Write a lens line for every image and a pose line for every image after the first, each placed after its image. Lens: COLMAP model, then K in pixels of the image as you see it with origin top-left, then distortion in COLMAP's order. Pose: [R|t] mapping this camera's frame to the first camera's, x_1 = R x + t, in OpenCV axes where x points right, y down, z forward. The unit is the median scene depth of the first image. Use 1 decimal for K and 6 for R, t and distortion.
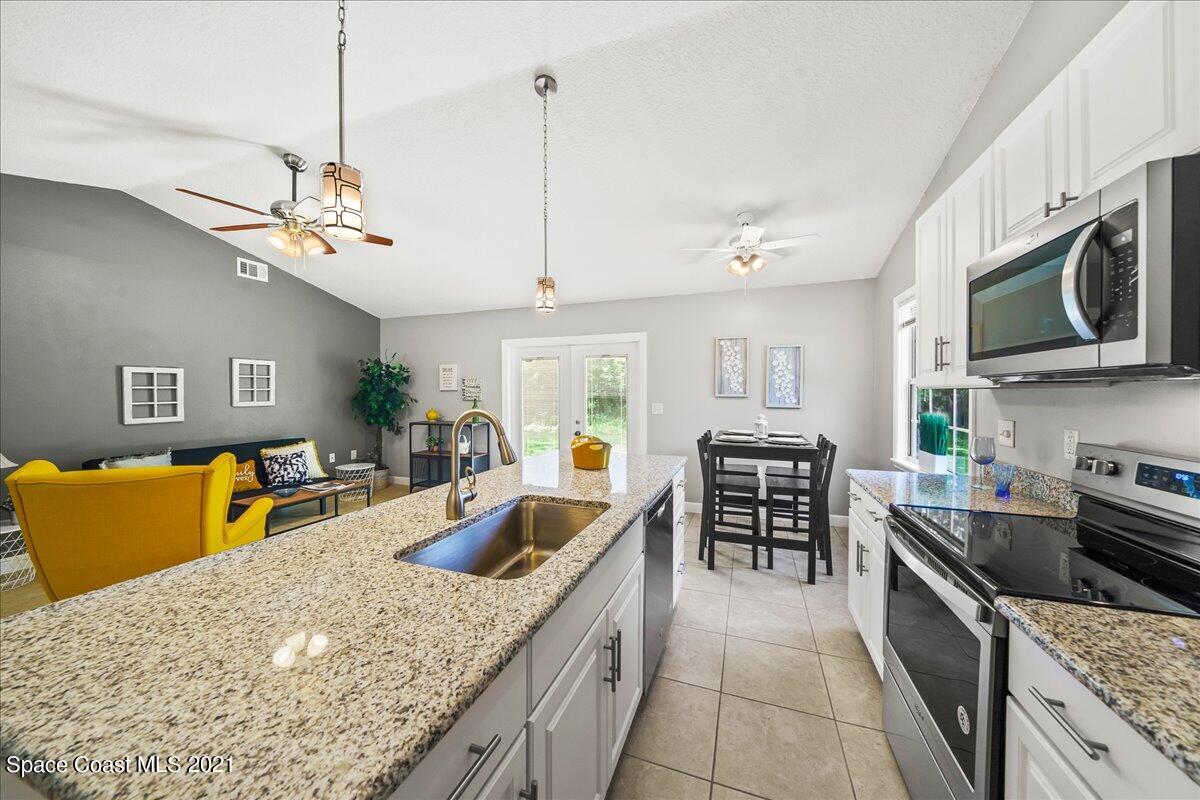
lens RADIAL K [[414.3, 0, 600.5], [0, 414.3, 395.1], [0, 0, 1]] dist [-0.009304, -0.000079]
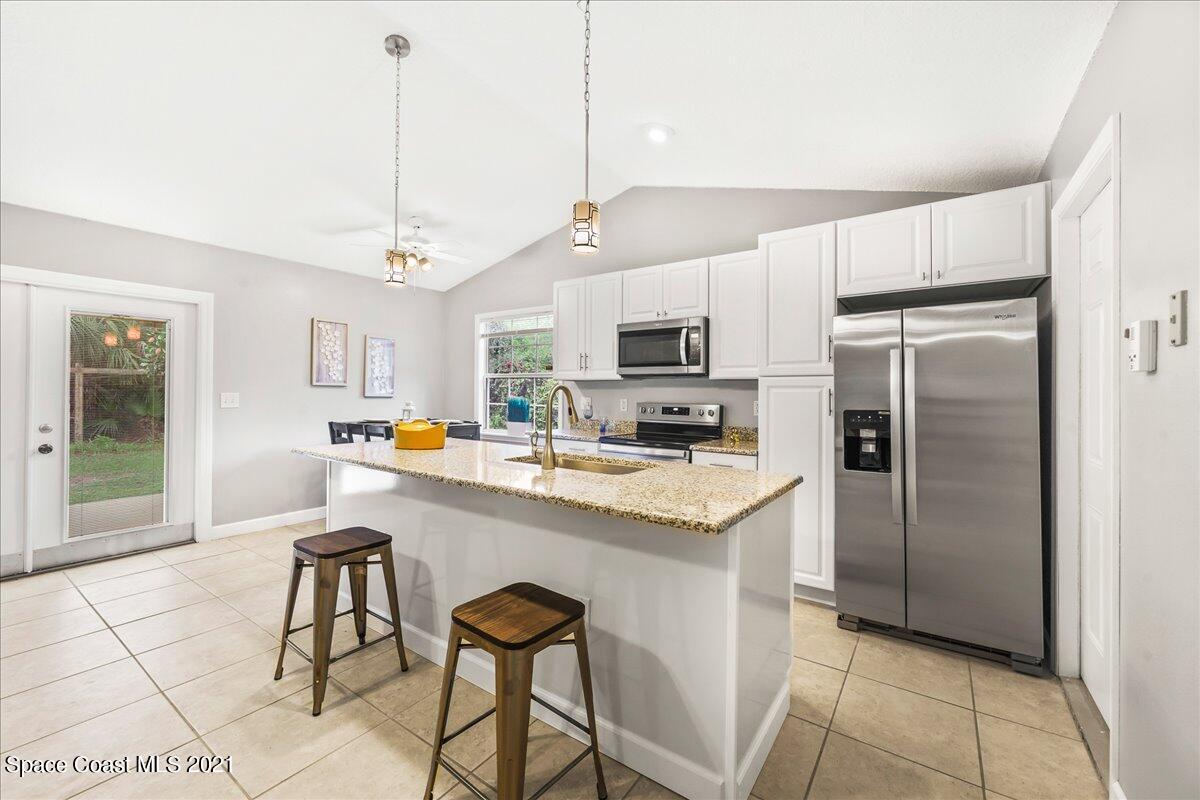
lens RADIAL K [[480.2, 0, 601.4], [0, 480.2, 389.0], [0, 0, 1]] dist [0.000193, 0.000033]
pose [[0.256938, 0.007749, 0.966397, -1.046078], [-0.002369, 0.999970, -0.007388, 0.034023], [-0.966425, -0.000391, 0.256949, 0.274516]]
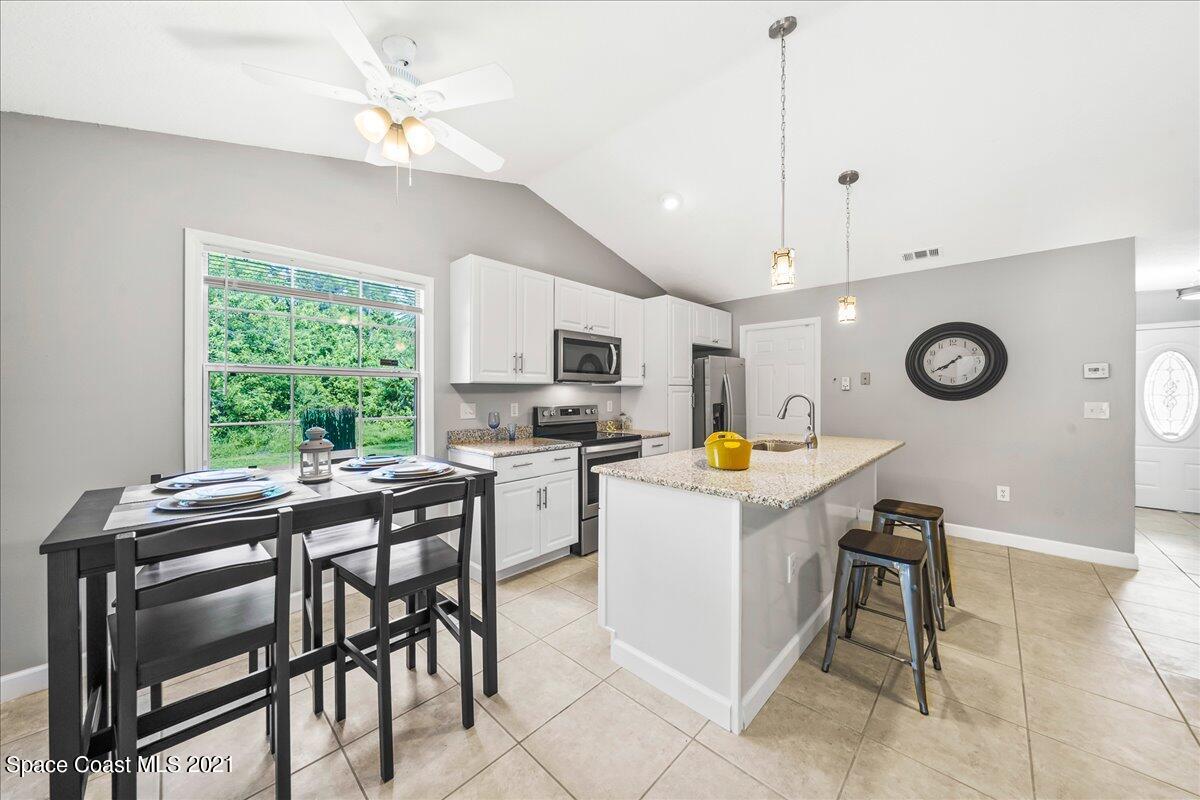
lens RADIAL K [[414.3, 0, 600.5], [0, 414.3, 395.1], [0, 0, 1]] dist [-0.009304, -0.000079]
pose [[-0.917084, -0.005034, 0.398662, -0.118365], [0.000034, 0.999919, 0.012704, 0.009238], [-0.398694, 0.011664, -0.917010, 1.927802]]
